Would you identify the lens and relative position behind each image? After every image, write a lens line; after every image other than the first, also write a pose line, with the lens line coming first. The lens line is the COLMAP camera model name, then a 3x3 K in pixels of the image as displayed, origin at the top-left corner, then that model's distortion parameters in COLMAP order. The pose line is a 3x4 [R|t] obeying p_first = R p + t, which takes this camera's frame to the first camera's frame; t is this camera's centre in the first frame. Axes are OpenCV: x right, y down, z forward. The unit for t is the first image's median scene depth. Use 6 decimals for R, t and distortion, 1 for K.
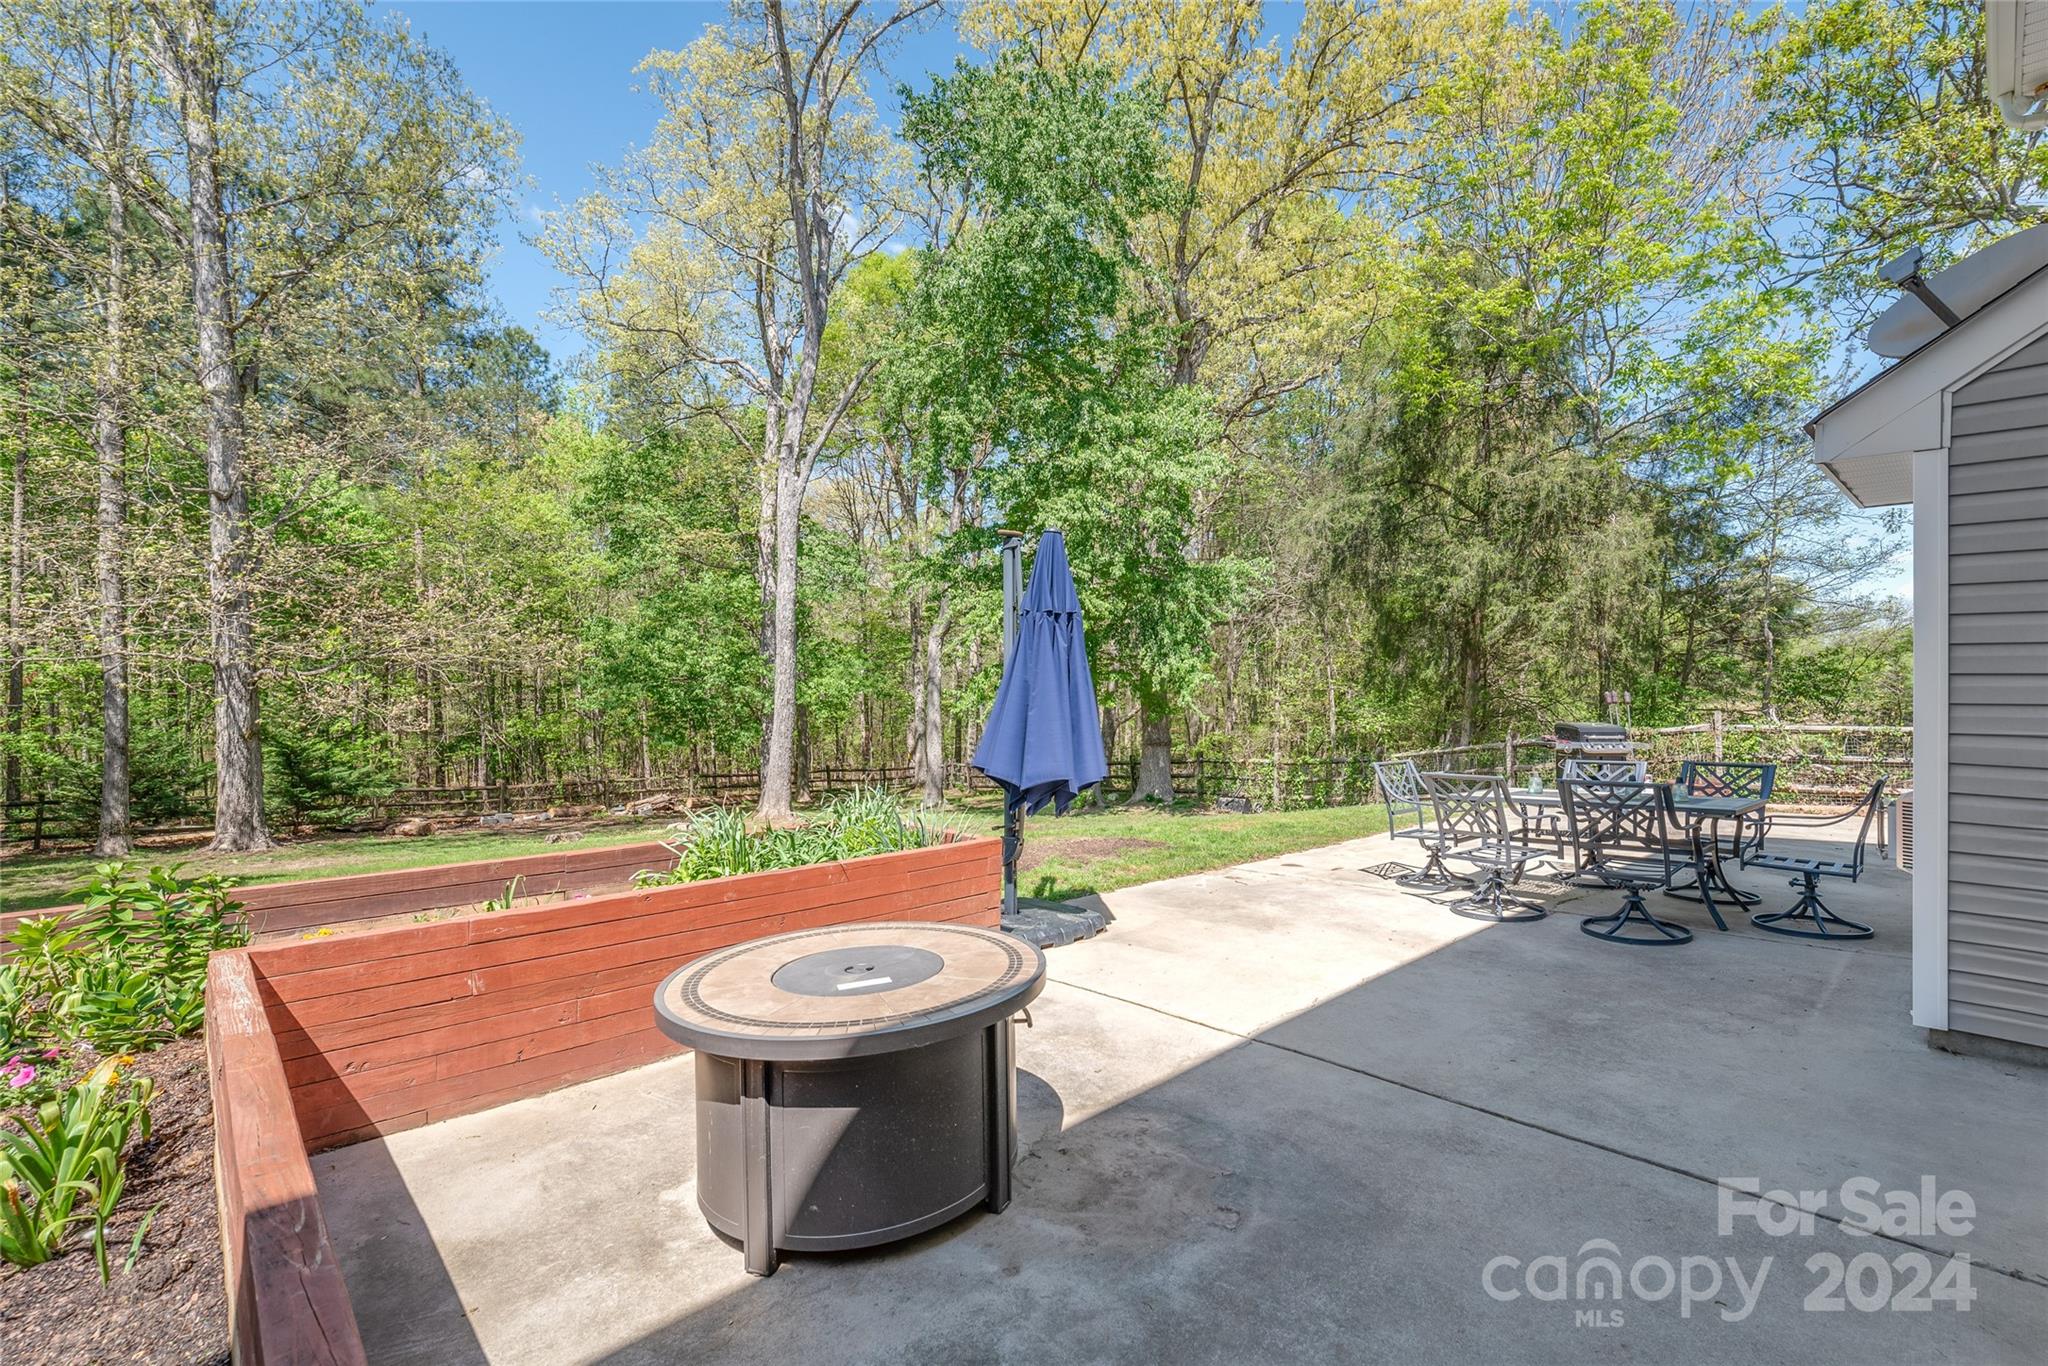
lens RADIAL K [[913.3, 0, 1026.0], [0, 913.3, 675.6], [0, 0, 1]] dist [-0.002944, -0.000596]
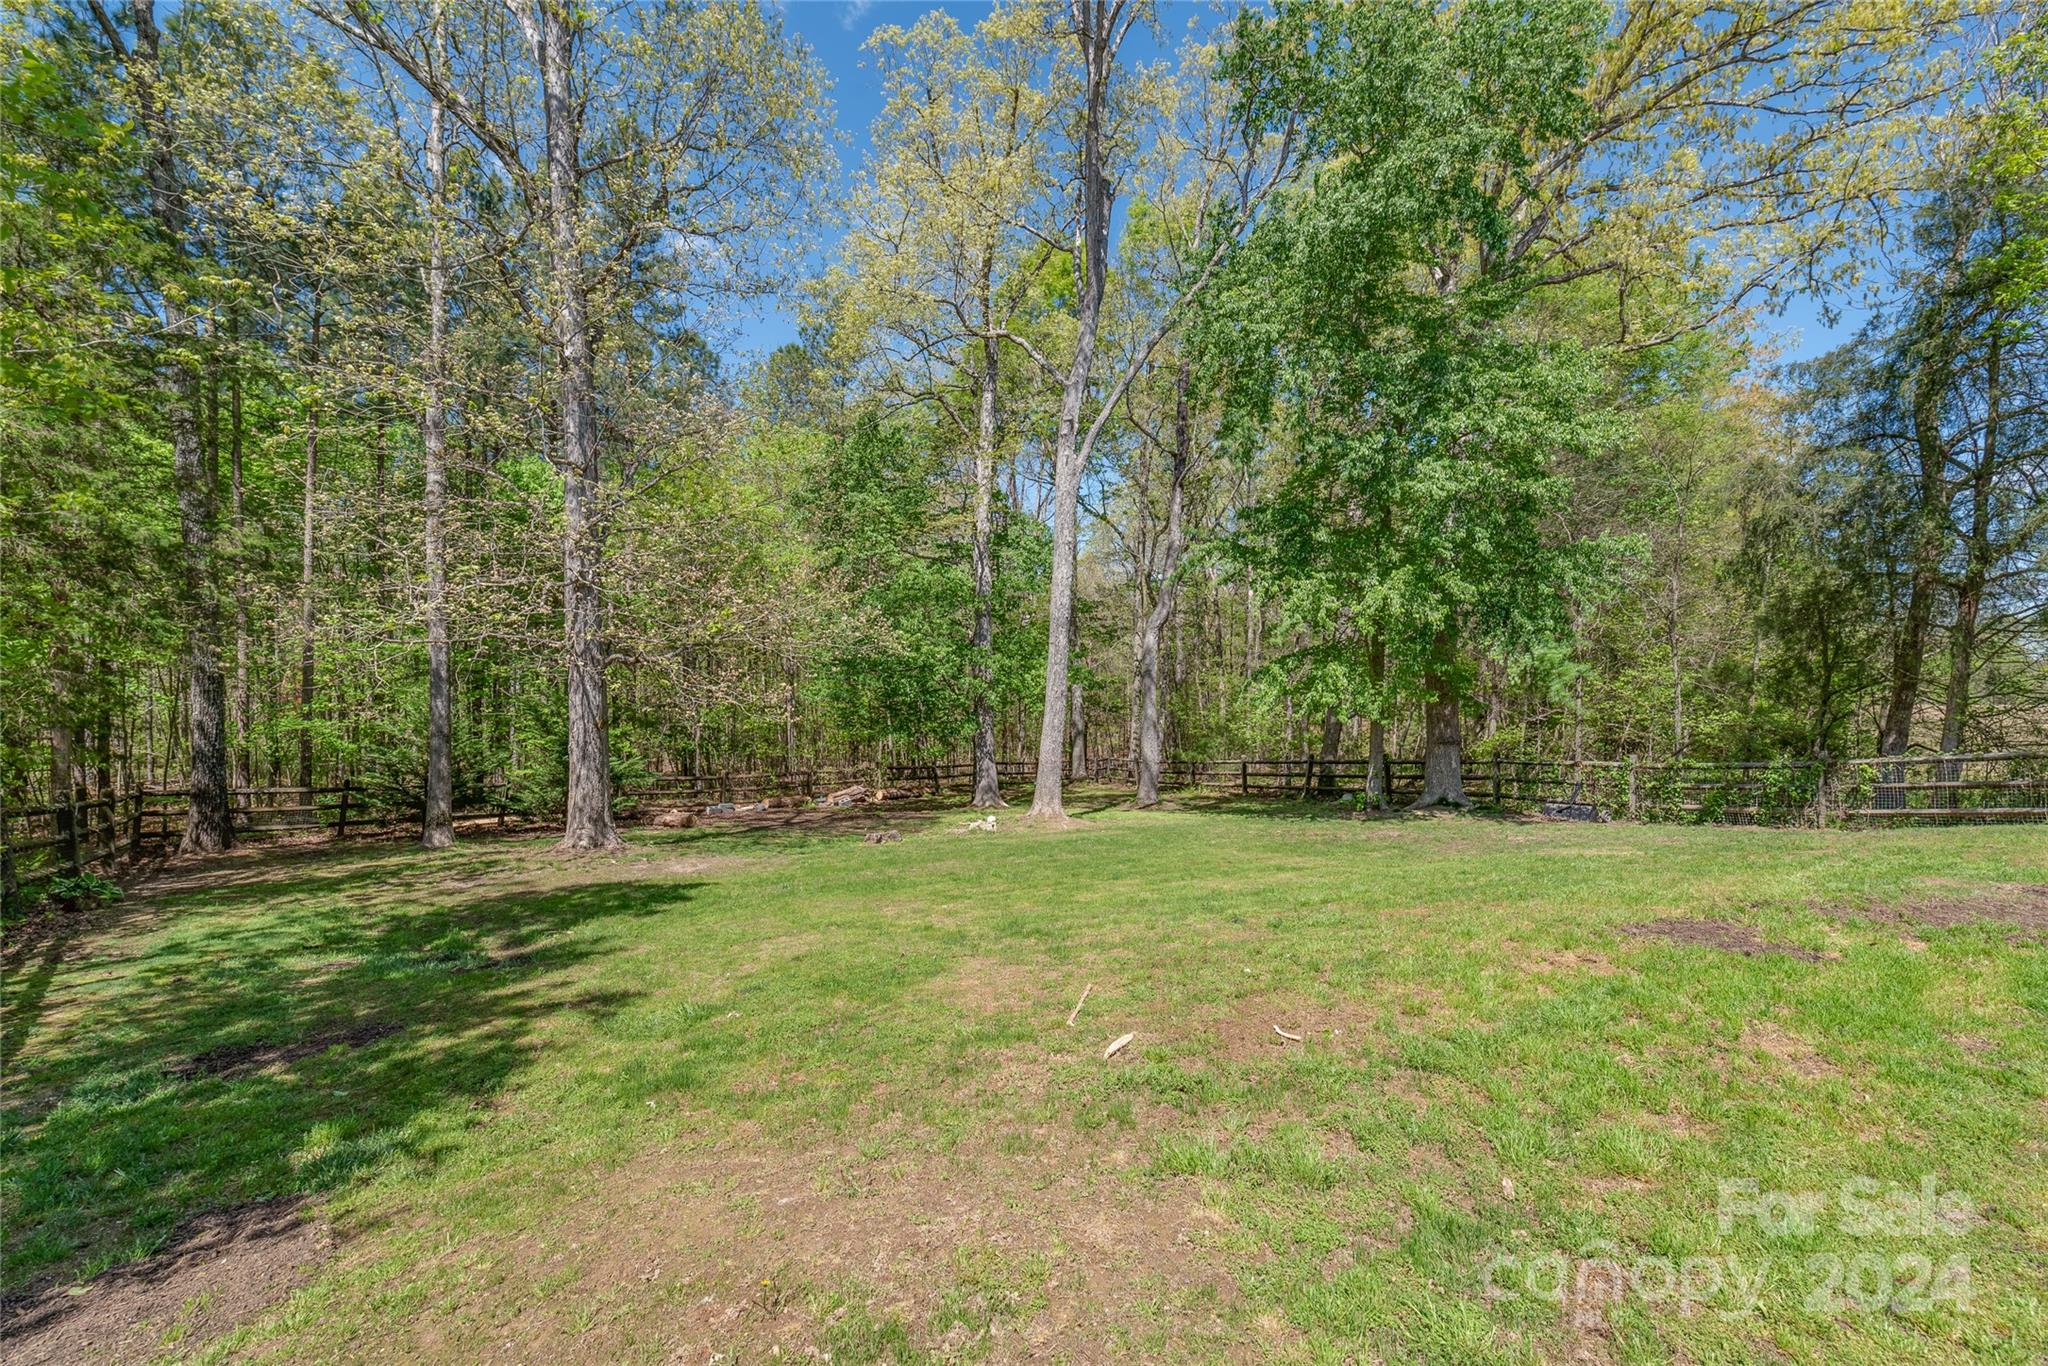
lens RADIAL K [[883.7, 0, 1021.0], [0, 883.7, 671.2], [0, 0, 1]] dist [-0.005352, -0.000174]
pose [[0.995928, 0.004202, -0.090054, -0.253181], [-0.004069, 0.999990, 0.001657, 0.004705], [0.090060, -0.001283, 0.995936, 0.100561]]
